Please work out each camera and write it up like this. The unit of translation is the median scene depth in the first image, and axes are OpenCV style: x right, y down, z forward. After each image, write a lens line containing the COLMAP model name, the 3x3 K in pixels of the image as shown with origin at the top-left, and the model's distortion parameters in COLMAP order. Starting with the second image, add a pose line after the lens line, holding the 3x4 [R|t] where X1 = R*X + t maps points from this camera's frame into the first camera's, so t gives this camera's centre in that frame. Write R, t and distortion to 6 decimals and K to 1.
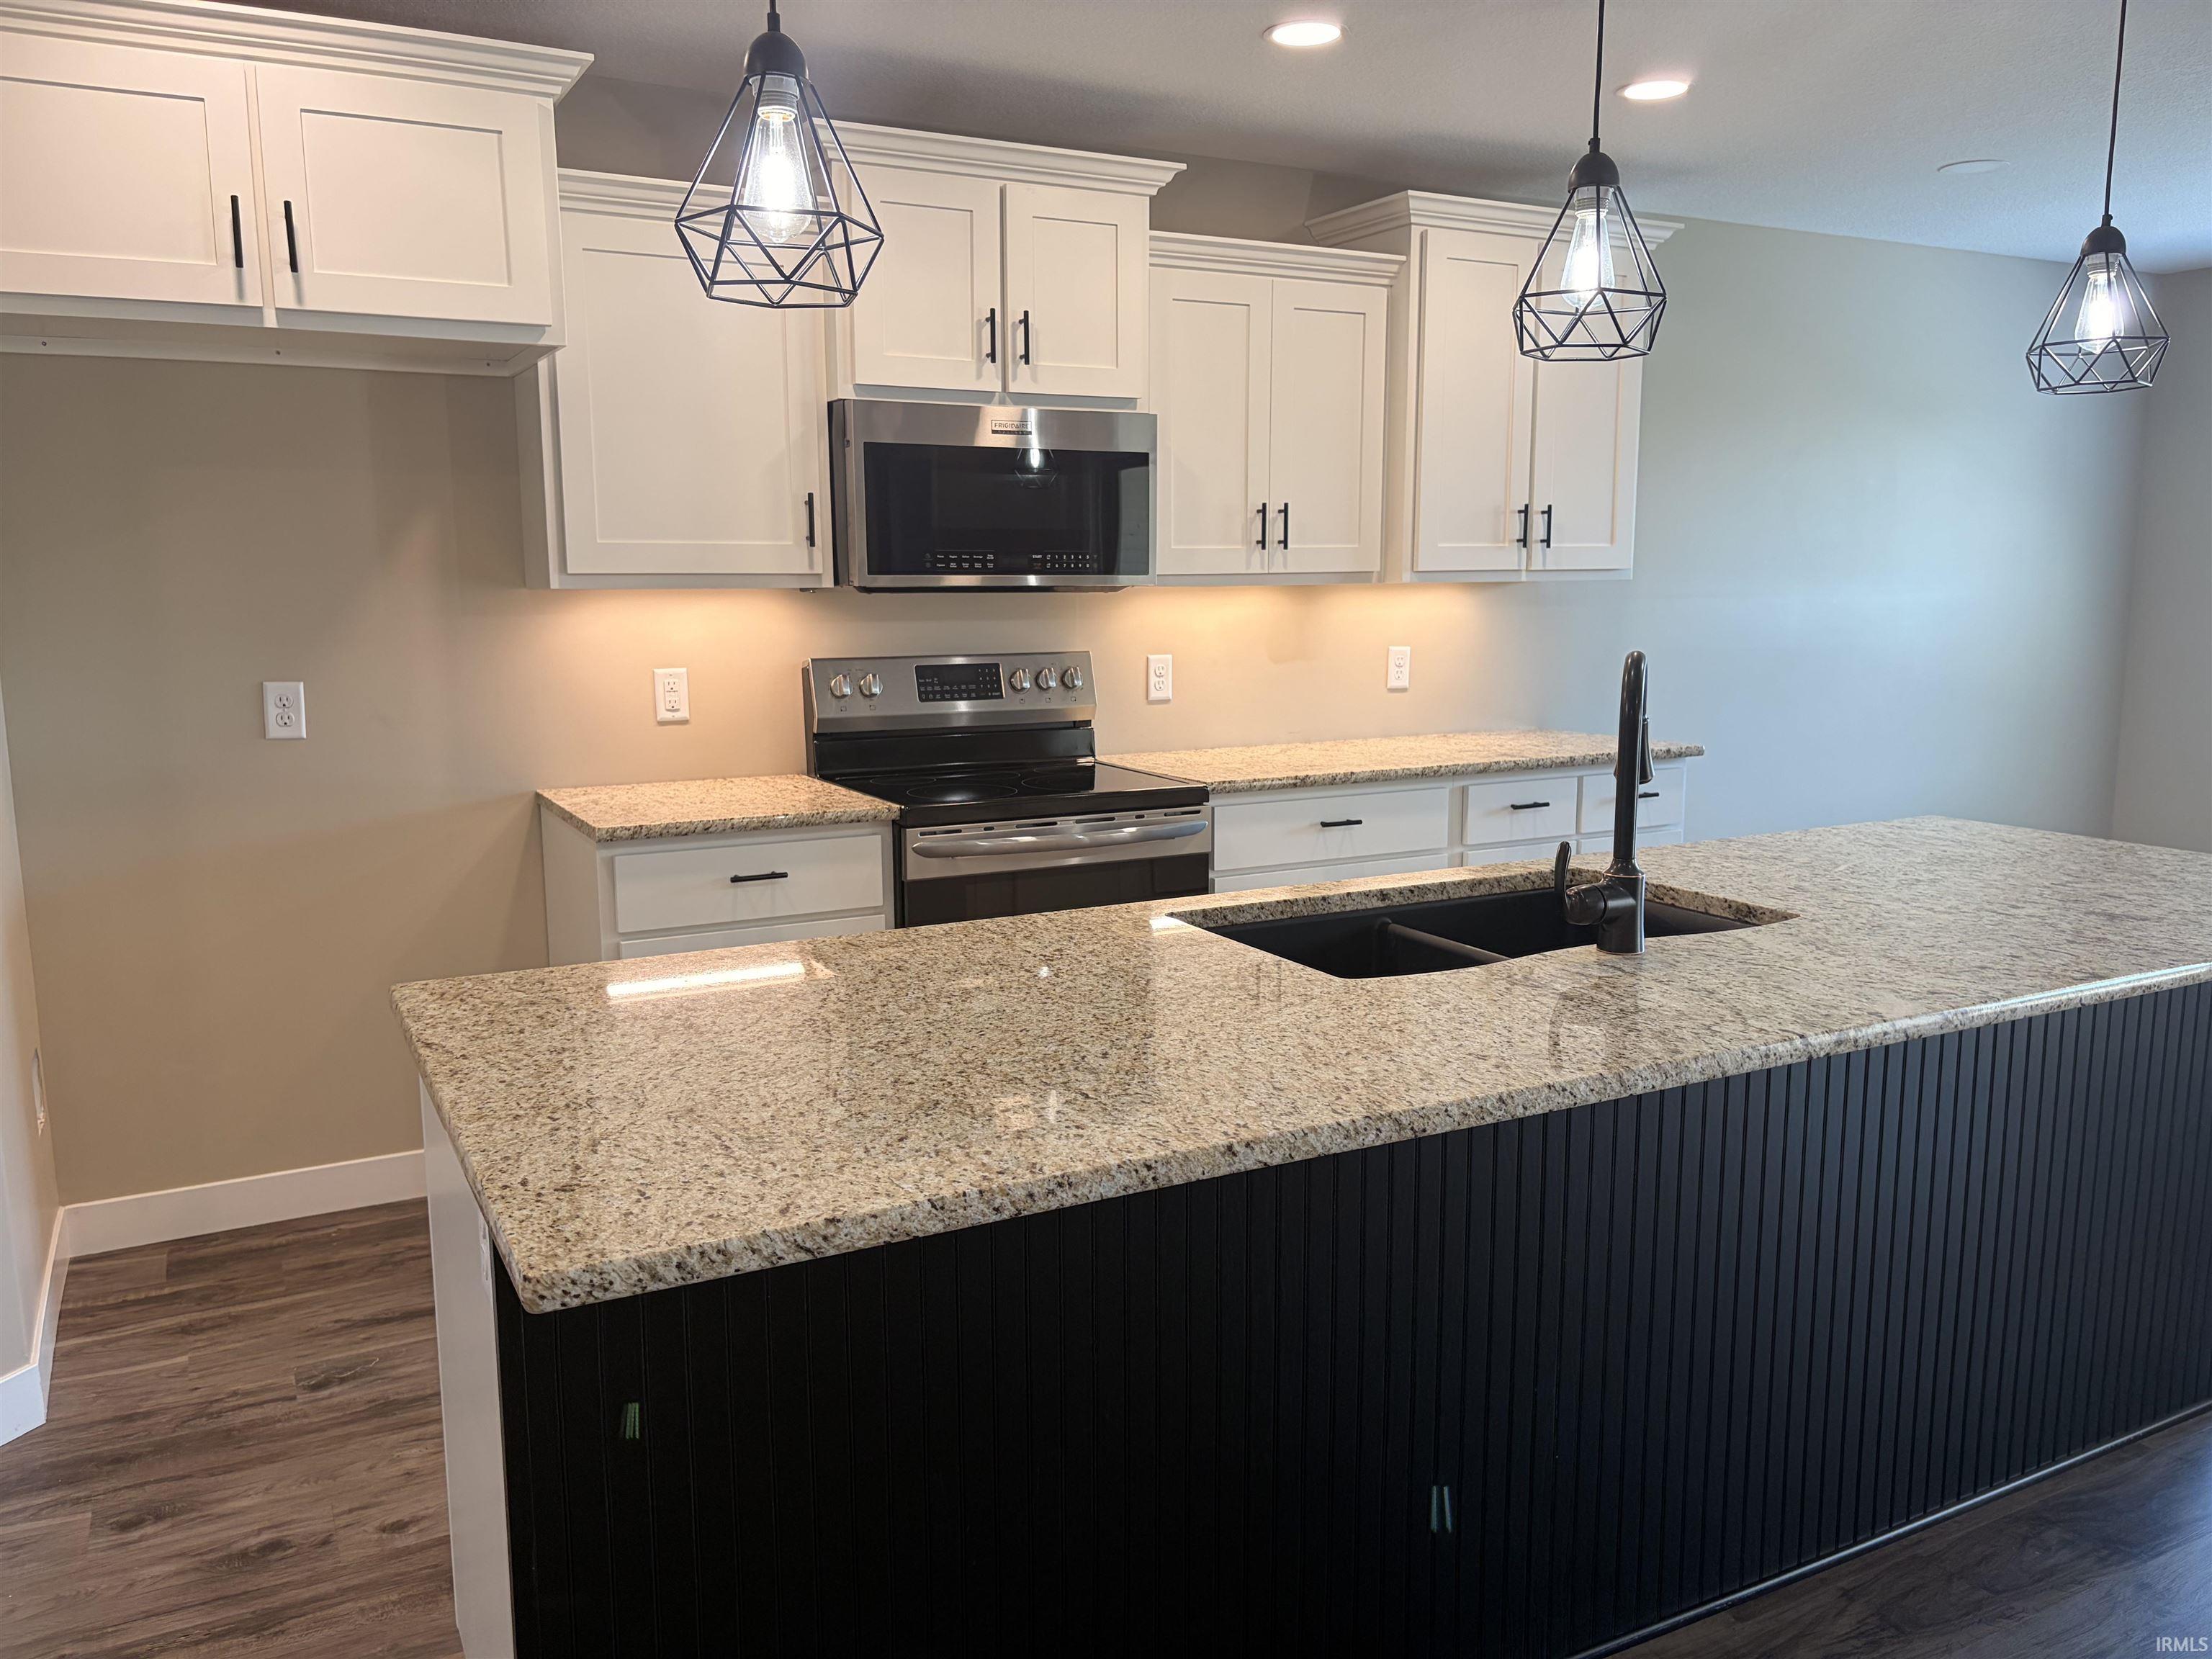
lens RADIAL K [[1676.5, 0, 1086.9], [0, 1676.5, 848.1], [0, 0, 1]] dist [0.055350, -0.041068]
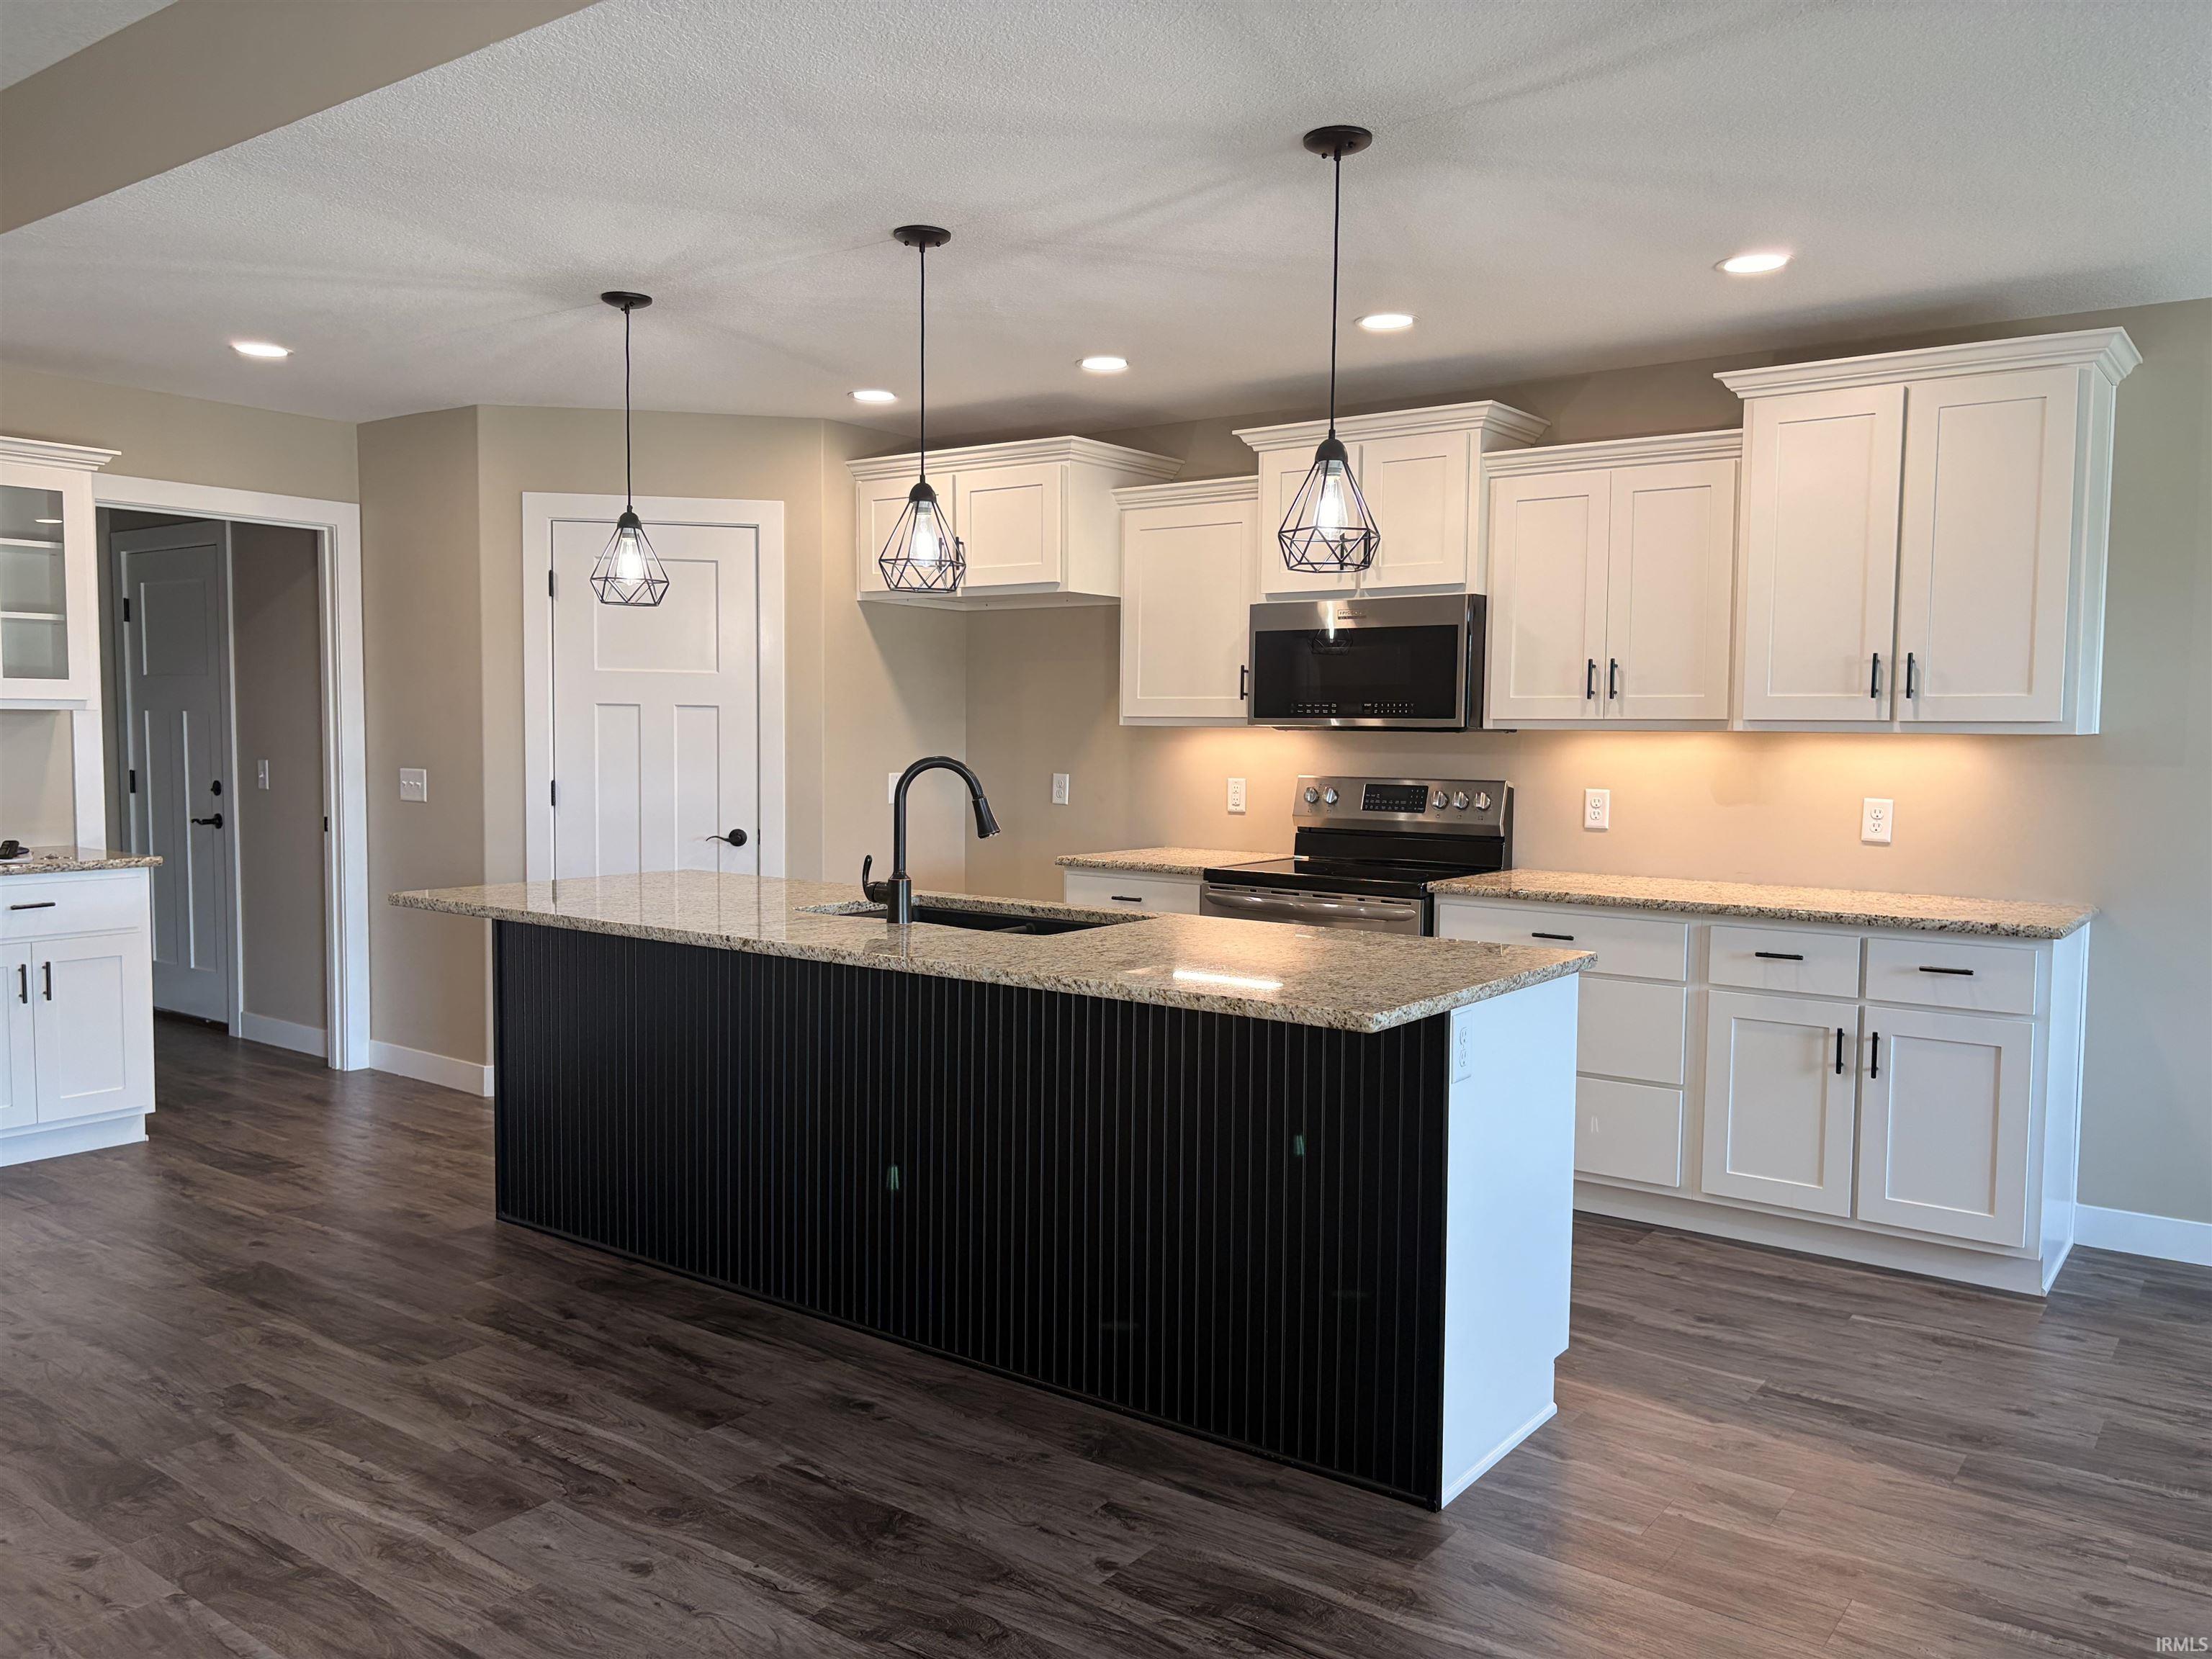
lens RADIAL K [[1676.5, 0, 1103.1], [0, 1676.5, 832.0], [0, 0, 1]] dist [0.055350, -0.041068]
pose [[0.420363, 0.067375, -0.904851, 1.030580], [-0.159460, 0.987204, -0.000573, -0.034374], [0.893234, 0.144528, 0.425727, 0.224256]]
